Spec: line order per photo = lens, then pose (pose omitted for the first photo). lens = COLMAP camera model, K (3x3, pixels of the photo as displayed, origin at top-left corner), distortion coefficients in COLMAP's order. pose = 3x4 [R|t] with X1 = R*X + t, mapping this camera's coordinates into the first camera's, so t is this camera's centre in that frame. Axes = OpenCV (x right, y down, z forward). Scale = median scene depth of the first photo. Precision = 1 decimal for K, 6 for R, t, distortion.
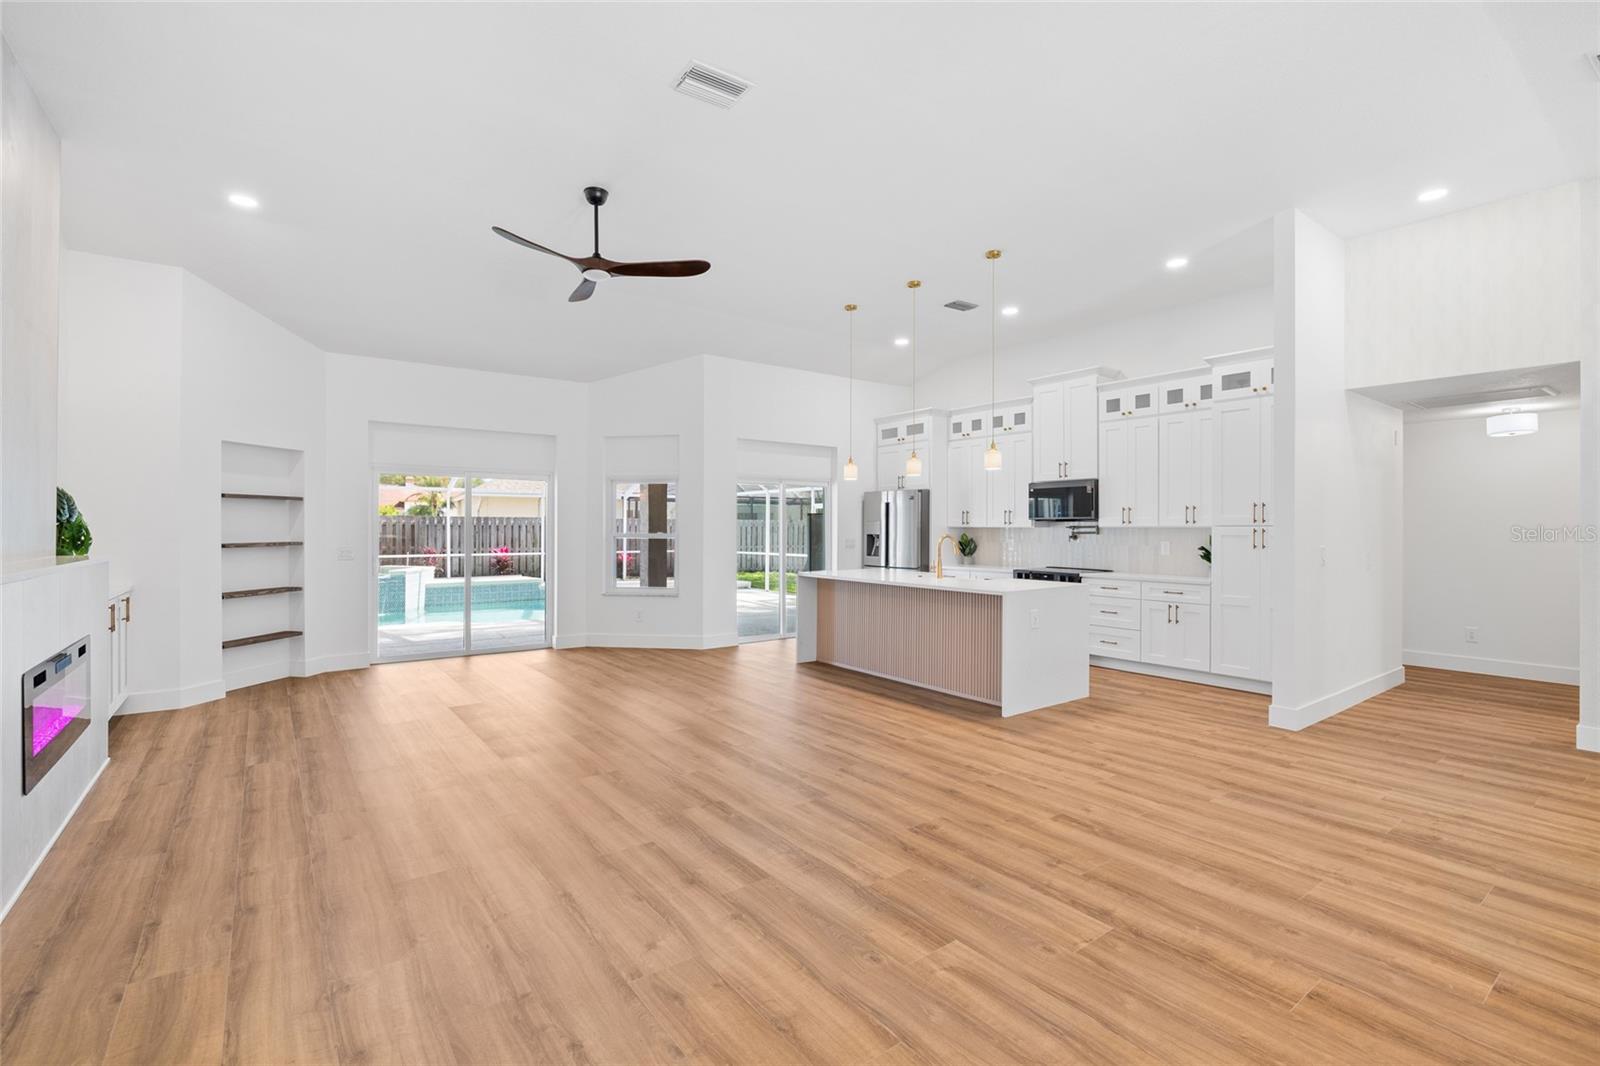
lens RADIAL K [[716.8, 0, 797.9], [0, 716.8, 528.7], [0, 0, 1]] dist [-0.008271, 0.002167]
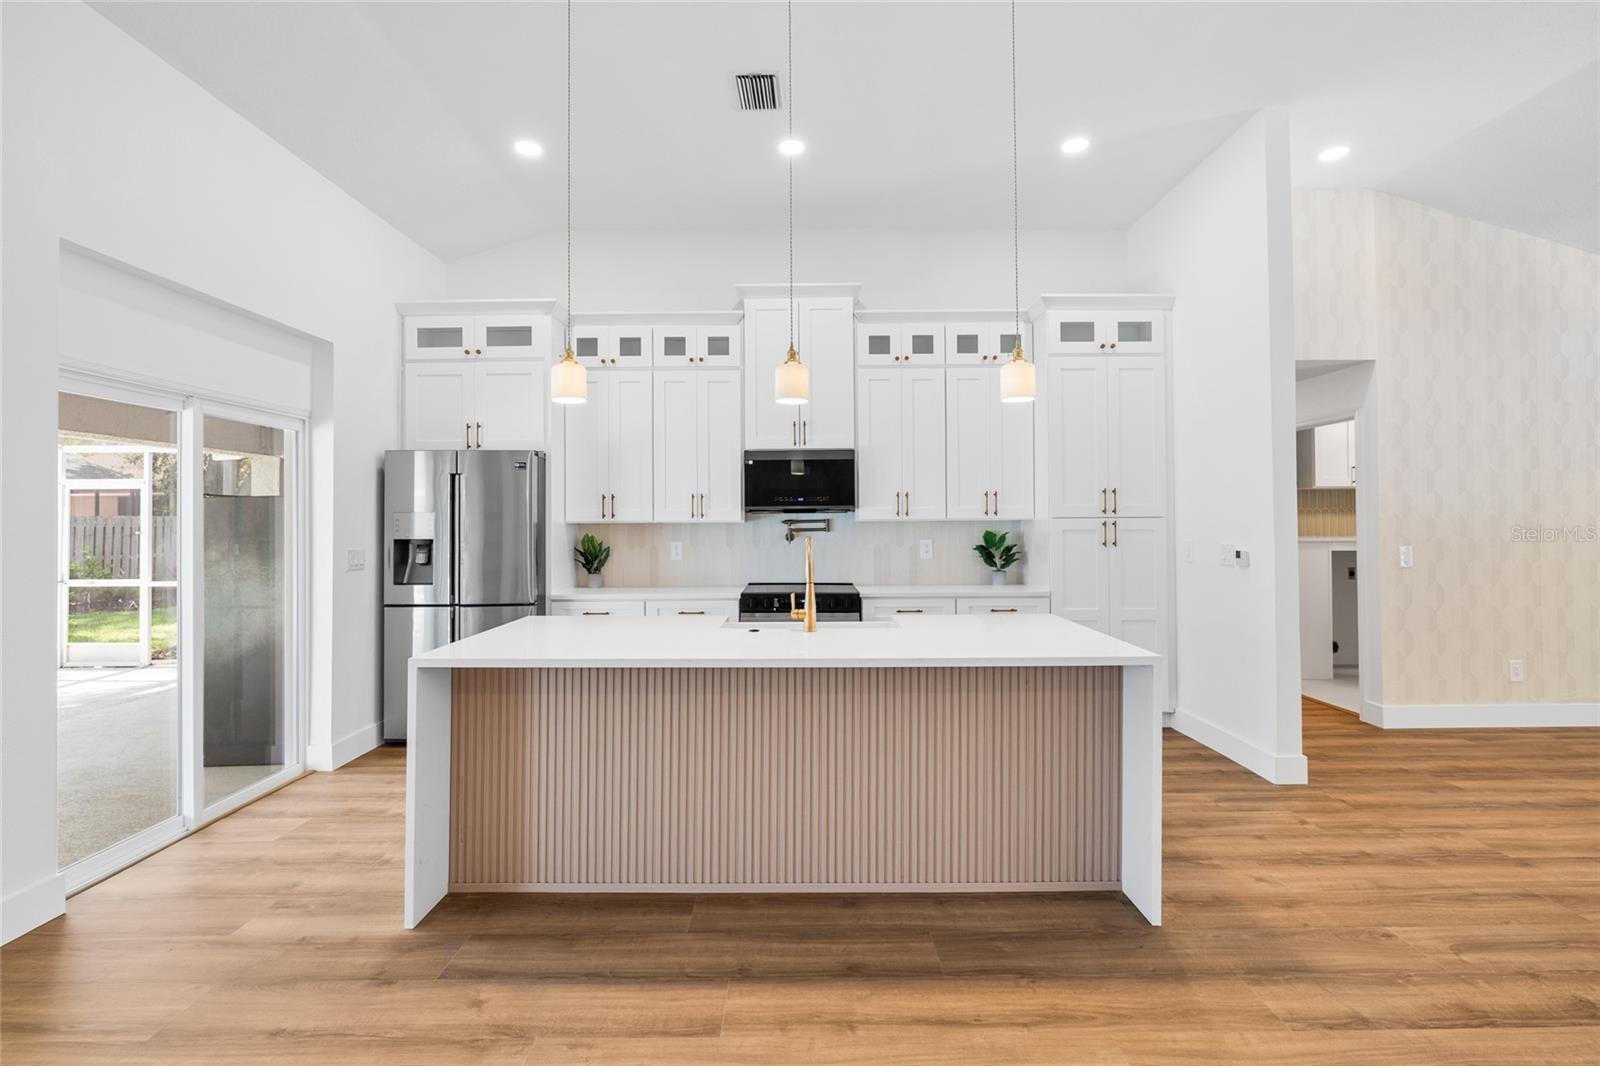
lens RADIAL K [[716.8, 0, 795.6], [0, 716.8, 516.2], [0, 0, 1]] dist [-0.008271, 0.002167]
pose [[0.595952, 0.003002, 0.803014, -0.201244], [0.008957, 0.999906, -0.010386, -0.000264], [-0.802970, 0.013382, 0.595869, 0.810188]]
